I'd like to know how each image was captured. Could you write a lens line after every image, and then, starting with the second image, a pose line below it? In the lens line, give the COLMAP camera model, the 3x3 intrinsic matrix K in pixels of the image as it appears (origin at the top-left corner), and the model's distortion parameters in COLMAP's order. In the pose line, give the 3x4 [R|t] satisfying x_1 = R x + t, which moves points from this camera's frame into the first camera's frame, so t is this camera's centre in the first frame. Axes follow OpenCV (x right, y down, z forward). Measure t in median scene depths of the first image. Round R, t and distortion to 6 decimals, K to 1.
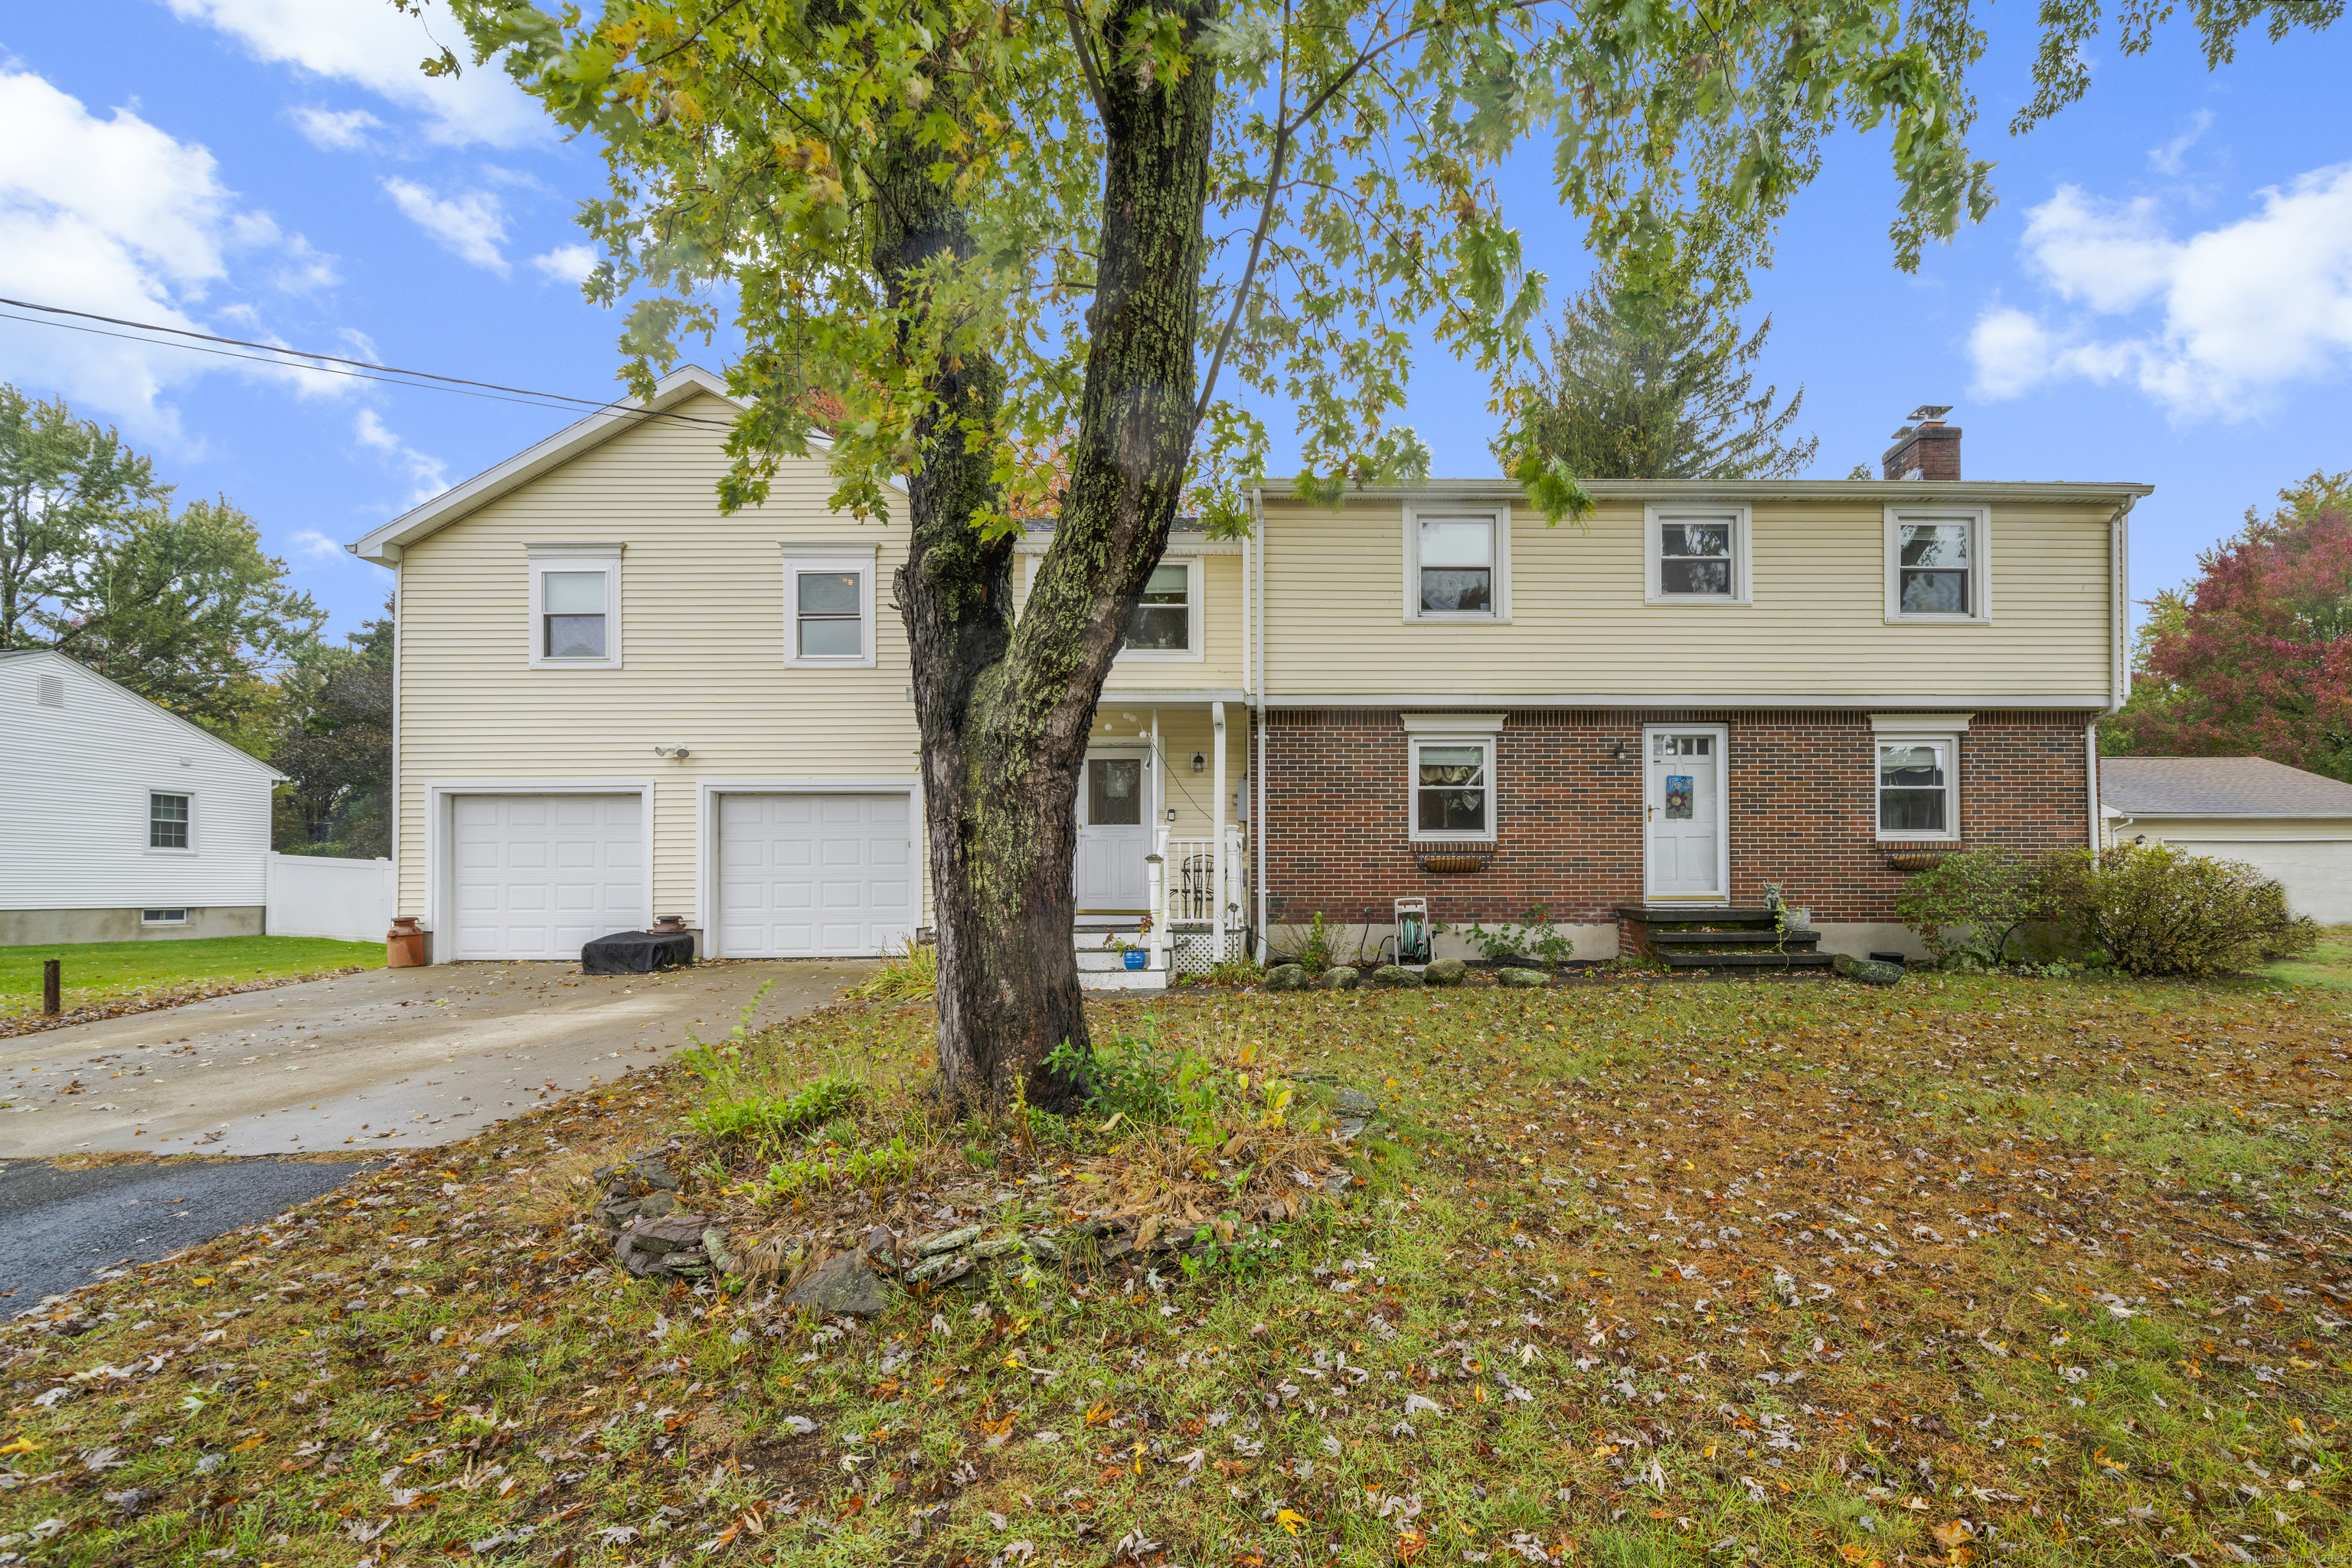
lens RADIAL K [[1006.7, 0, 1177.3], [0, 1006.7, 894.3], [0, 0, 1]] dist [-0.004676, -0.000228]
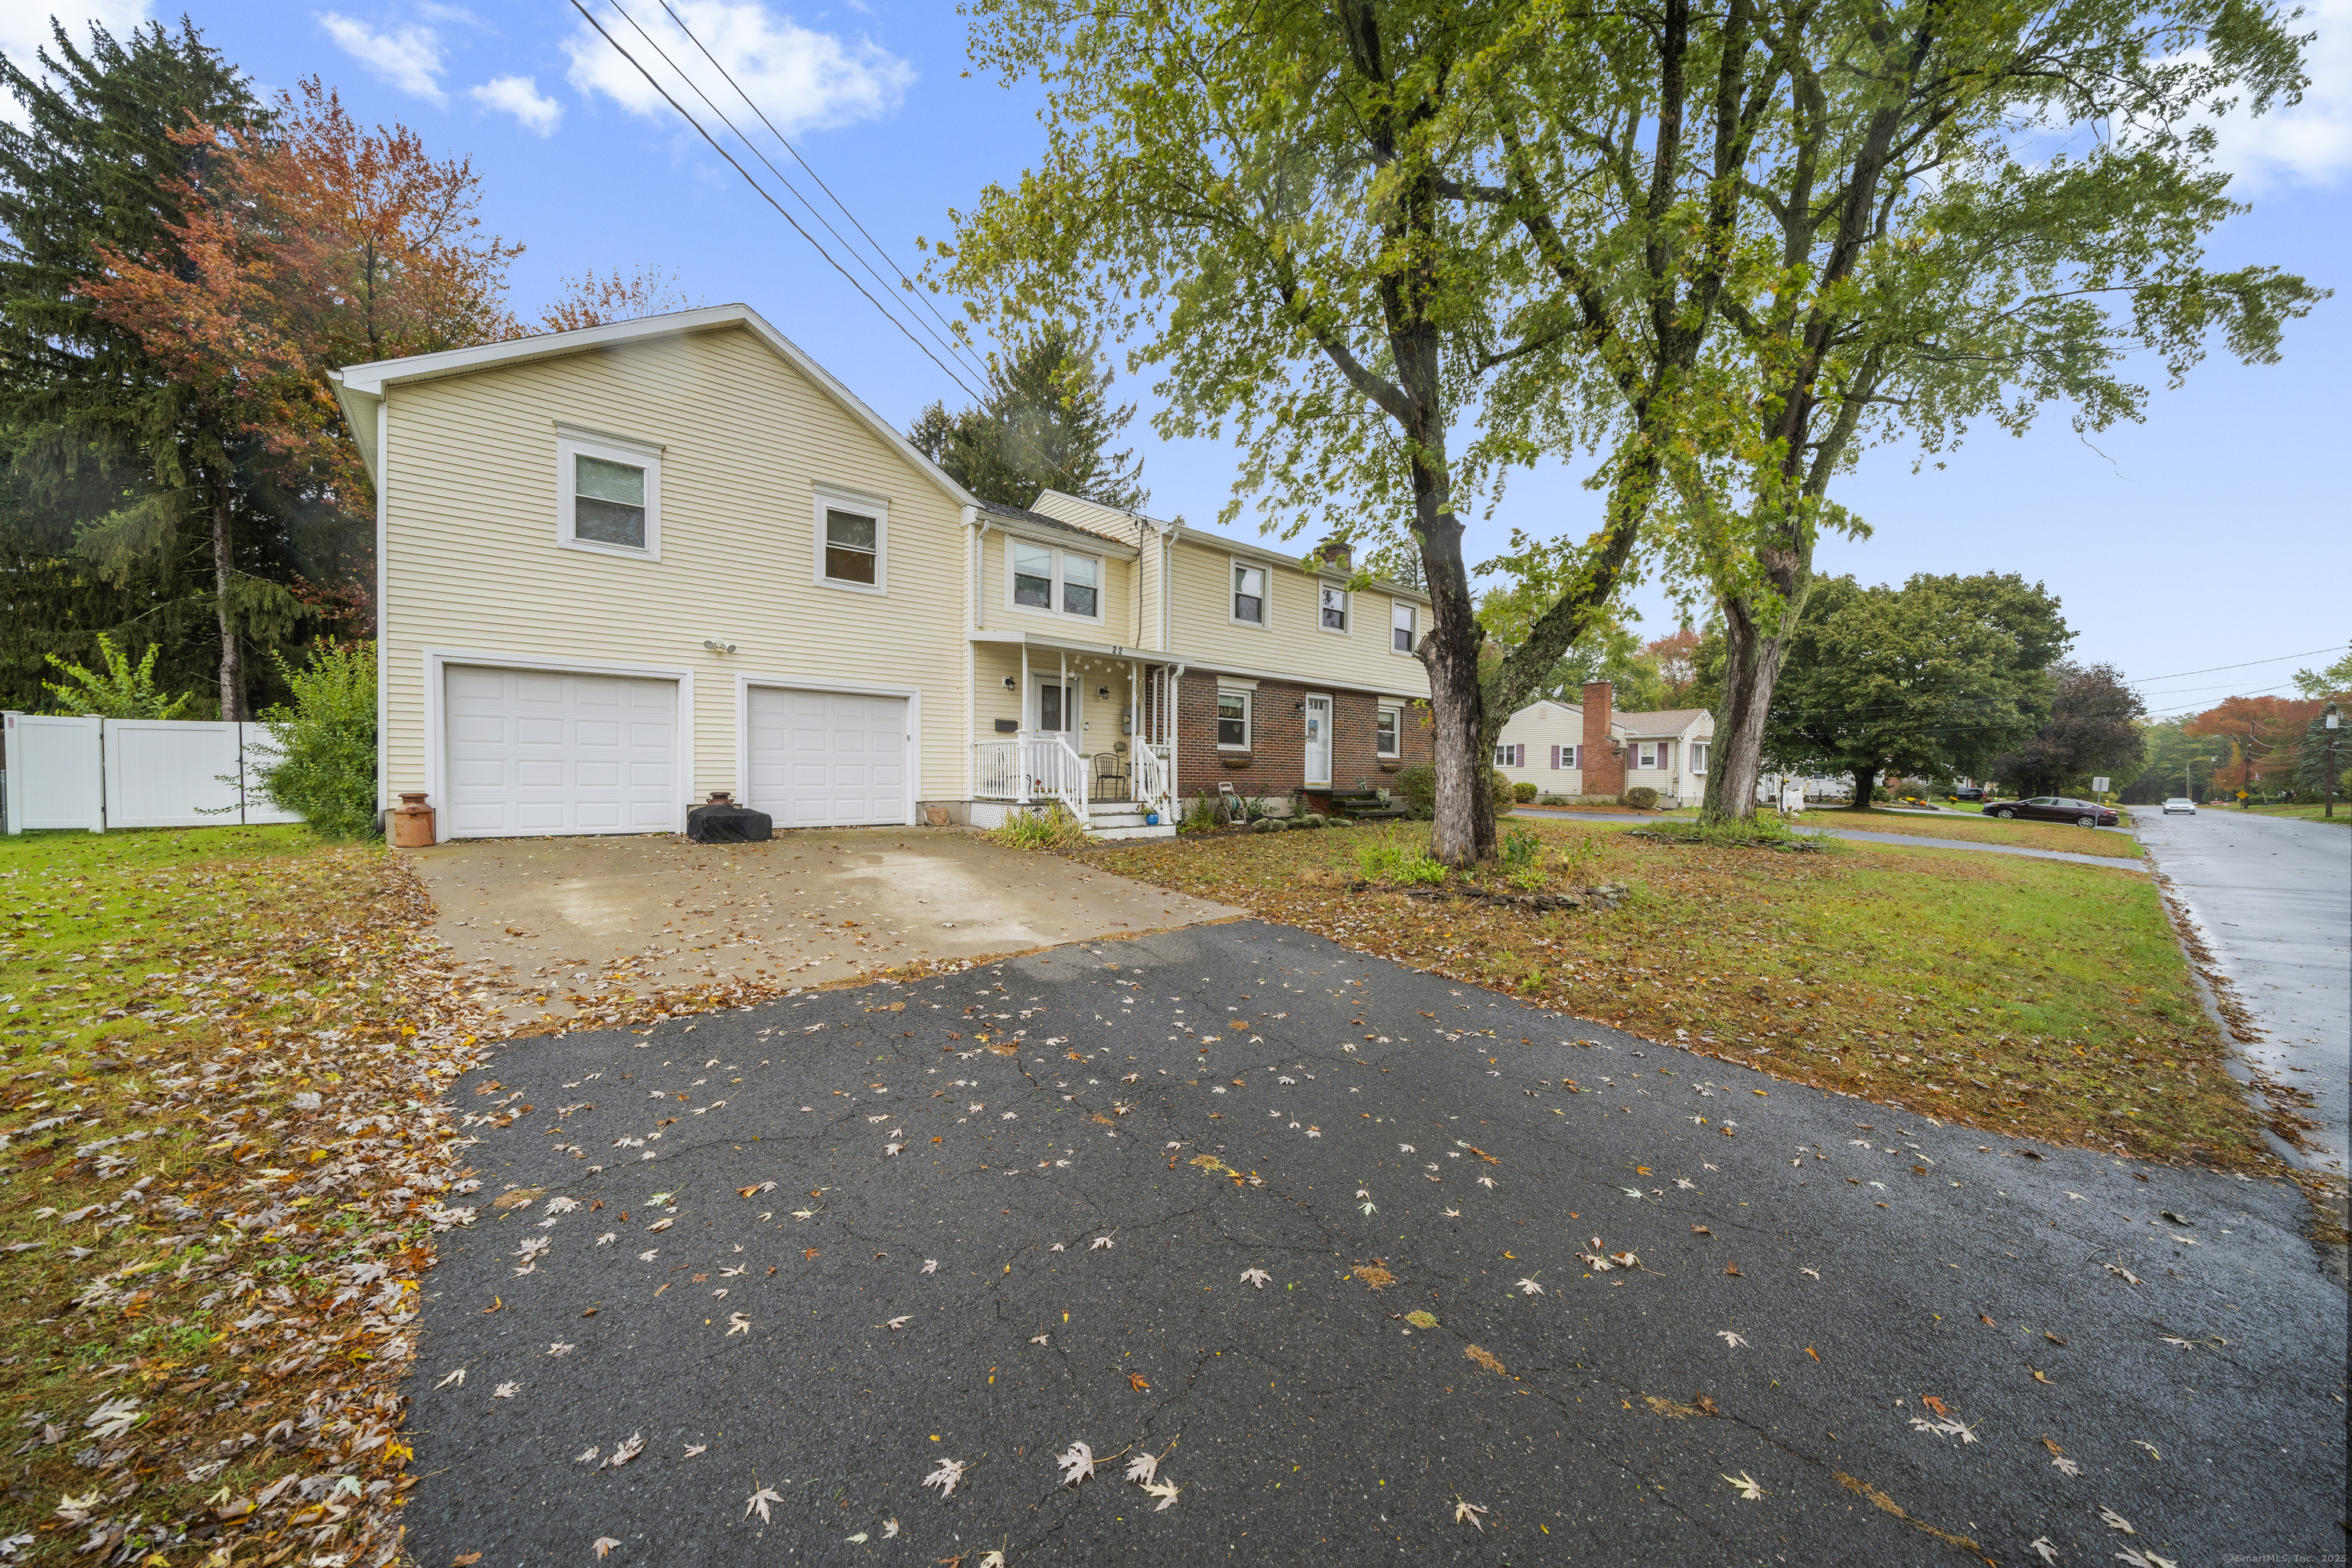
lens RADIAL K [[816.0, 0, 1173.2], [0, 816.0, 781.1], [0, 0, 1]] dist [-0.003414, 0.000799]
pose [[0.768786, 0.009569, 0.639435, -0.693419], [-0.010960, 0.999938, -0.001787, 0.004695], [-0.639412, -0.005634, 0.768843, -0.020336]]
